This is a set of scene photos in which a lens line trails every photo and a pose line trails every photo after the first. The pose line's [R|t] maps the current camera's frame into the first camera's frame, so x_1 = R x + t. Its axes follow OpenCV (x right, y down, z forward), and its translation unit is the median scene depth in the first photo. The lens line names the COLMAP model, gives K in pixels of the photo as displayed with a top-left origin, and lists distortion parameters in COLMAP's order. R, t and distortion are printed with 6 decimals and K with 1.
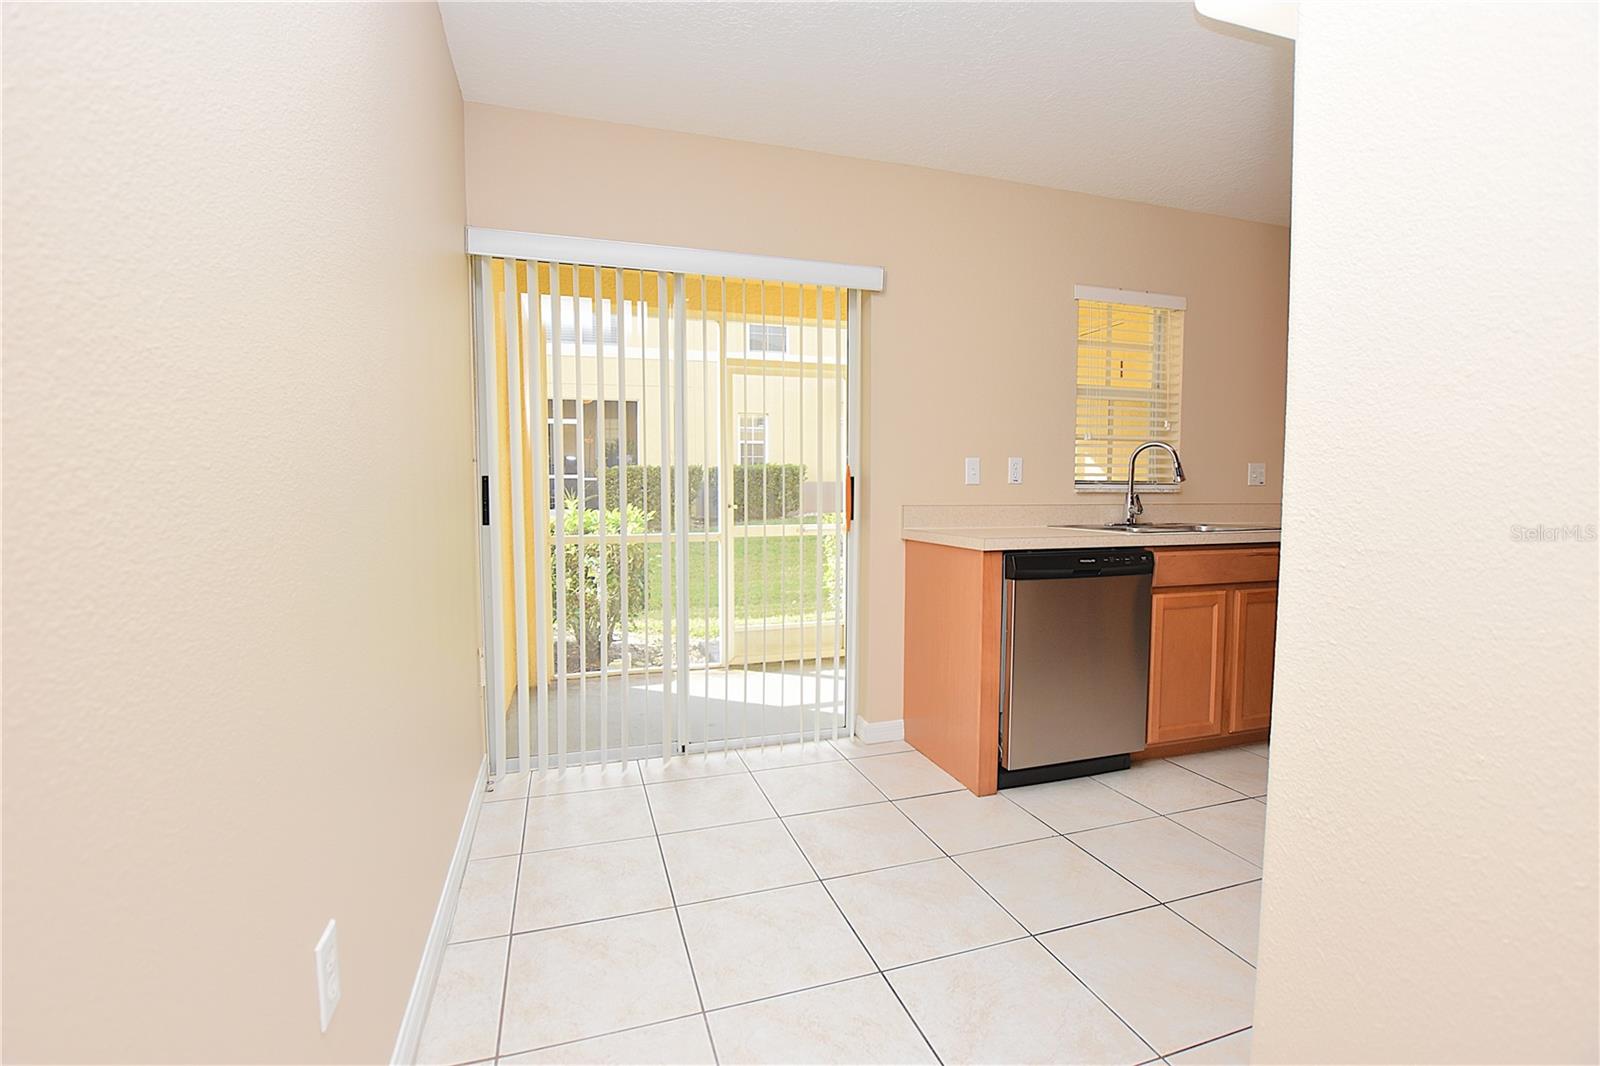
lens RADIAL K [[715.5, 0, 808.2], [0, 715.5, 529.4], [0, 0, 1]] dist [-0.024241, 0.003261]
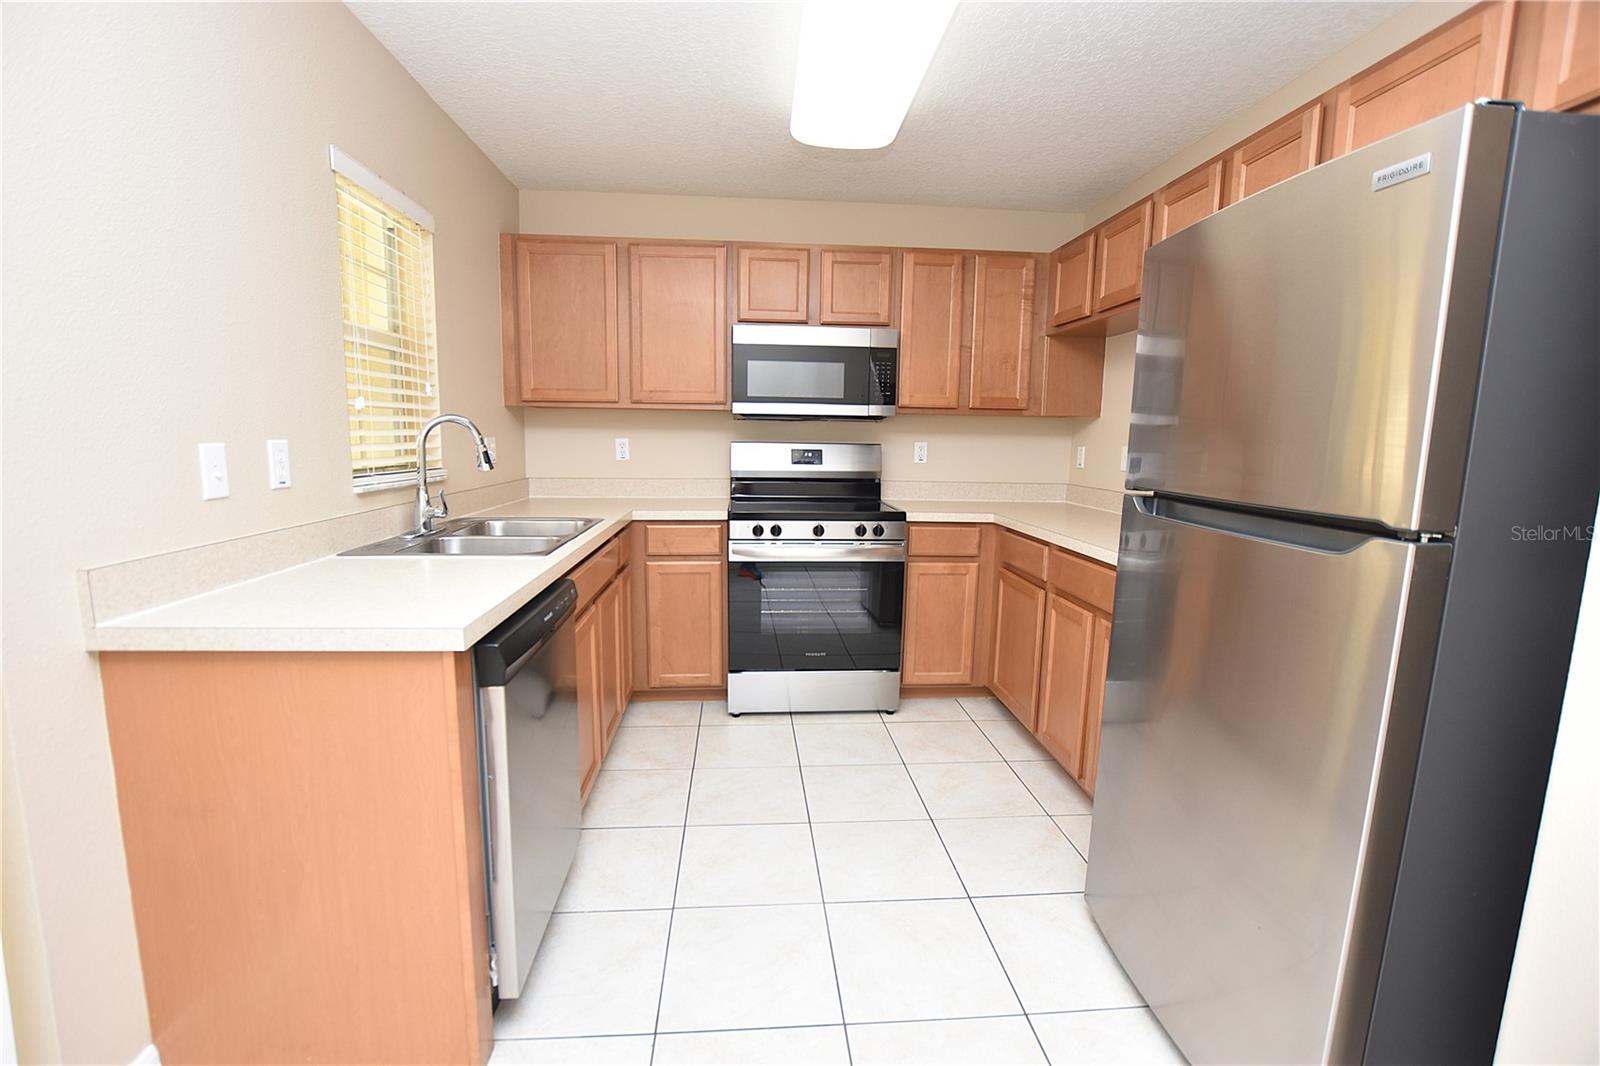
lens RADIAL K [[715.5, 0, 797.5], [0, 715.5, 533.0], [0, 0, 1]] dist [-0.024241, 0.003261]
pose [[0.242857, -0.132641, 0.960951, -0.122424], [0.035931, 0.991158, 0.127730, -0.080385], [-0.969397, 0.003508, 0.245475, 0.466542]]
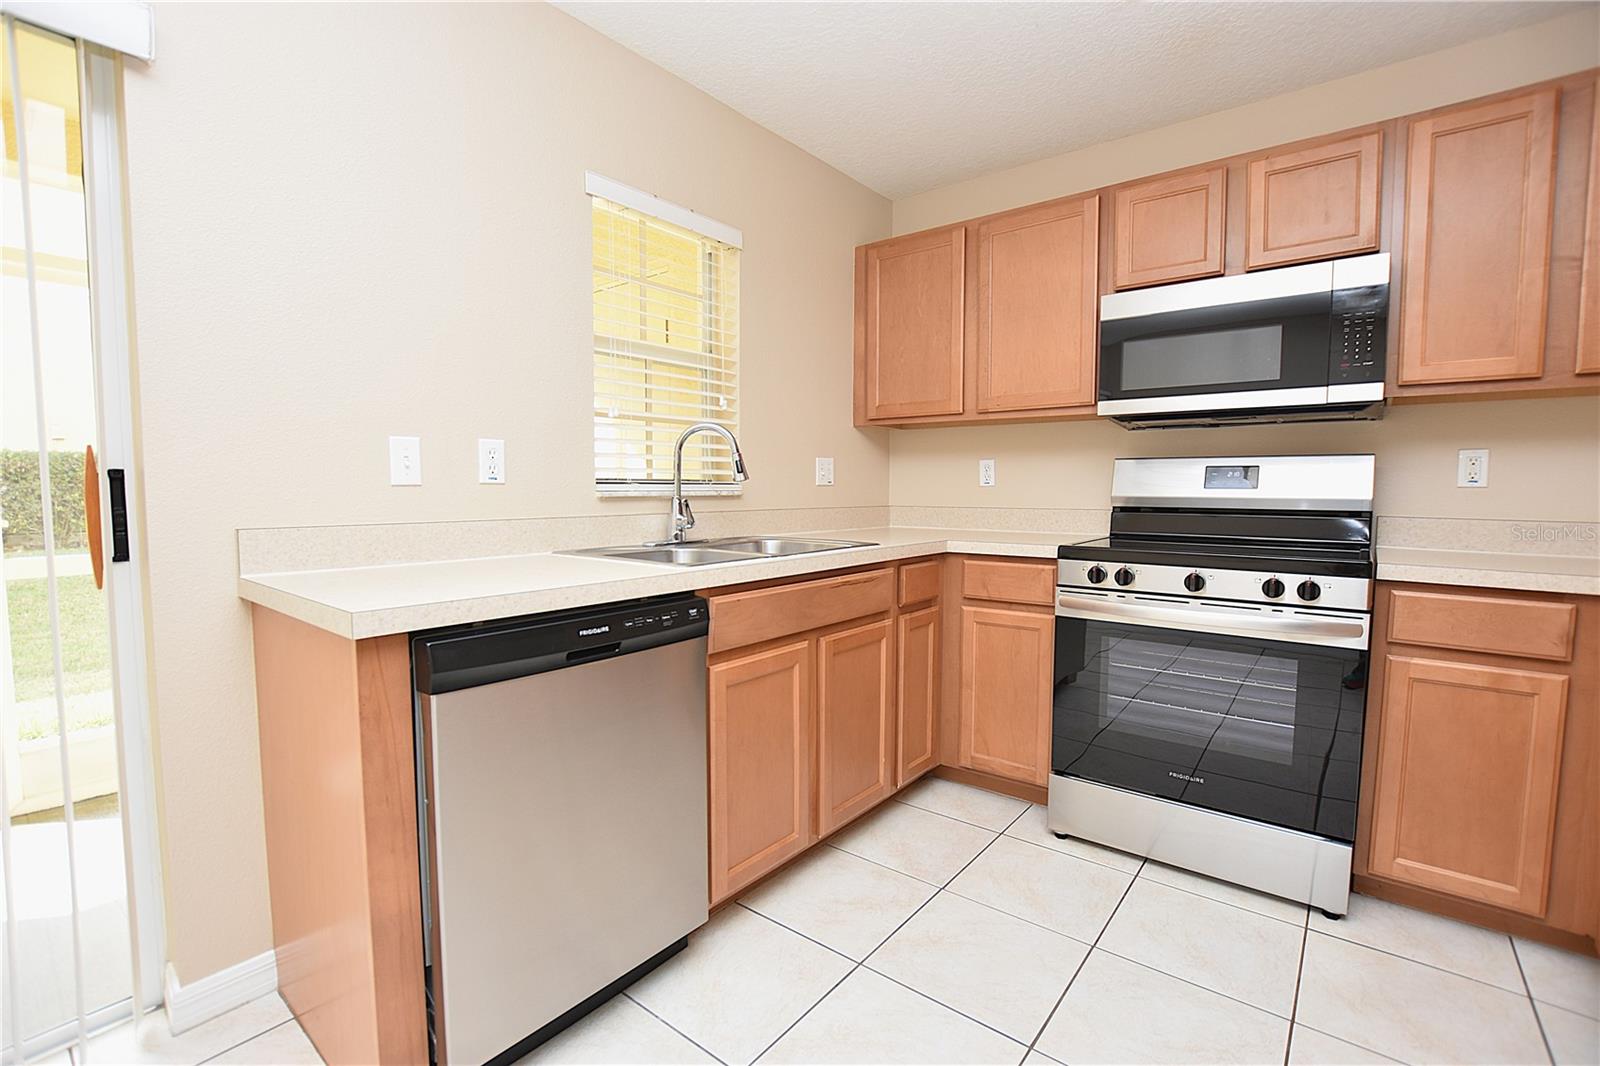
lens RADIAL K [[715.5, 0, 799.5], [0, 715.5, 535.9], [0, 0, 1]] dist [-0.024241, 0.003261]
pose [[0.842207, -0.037017, 0.537882, 0.178345], [0.027450, 0.999290, 0.025791, -0.027995], [-0.538455, -0.006956, 0.842626, 0.352829]]
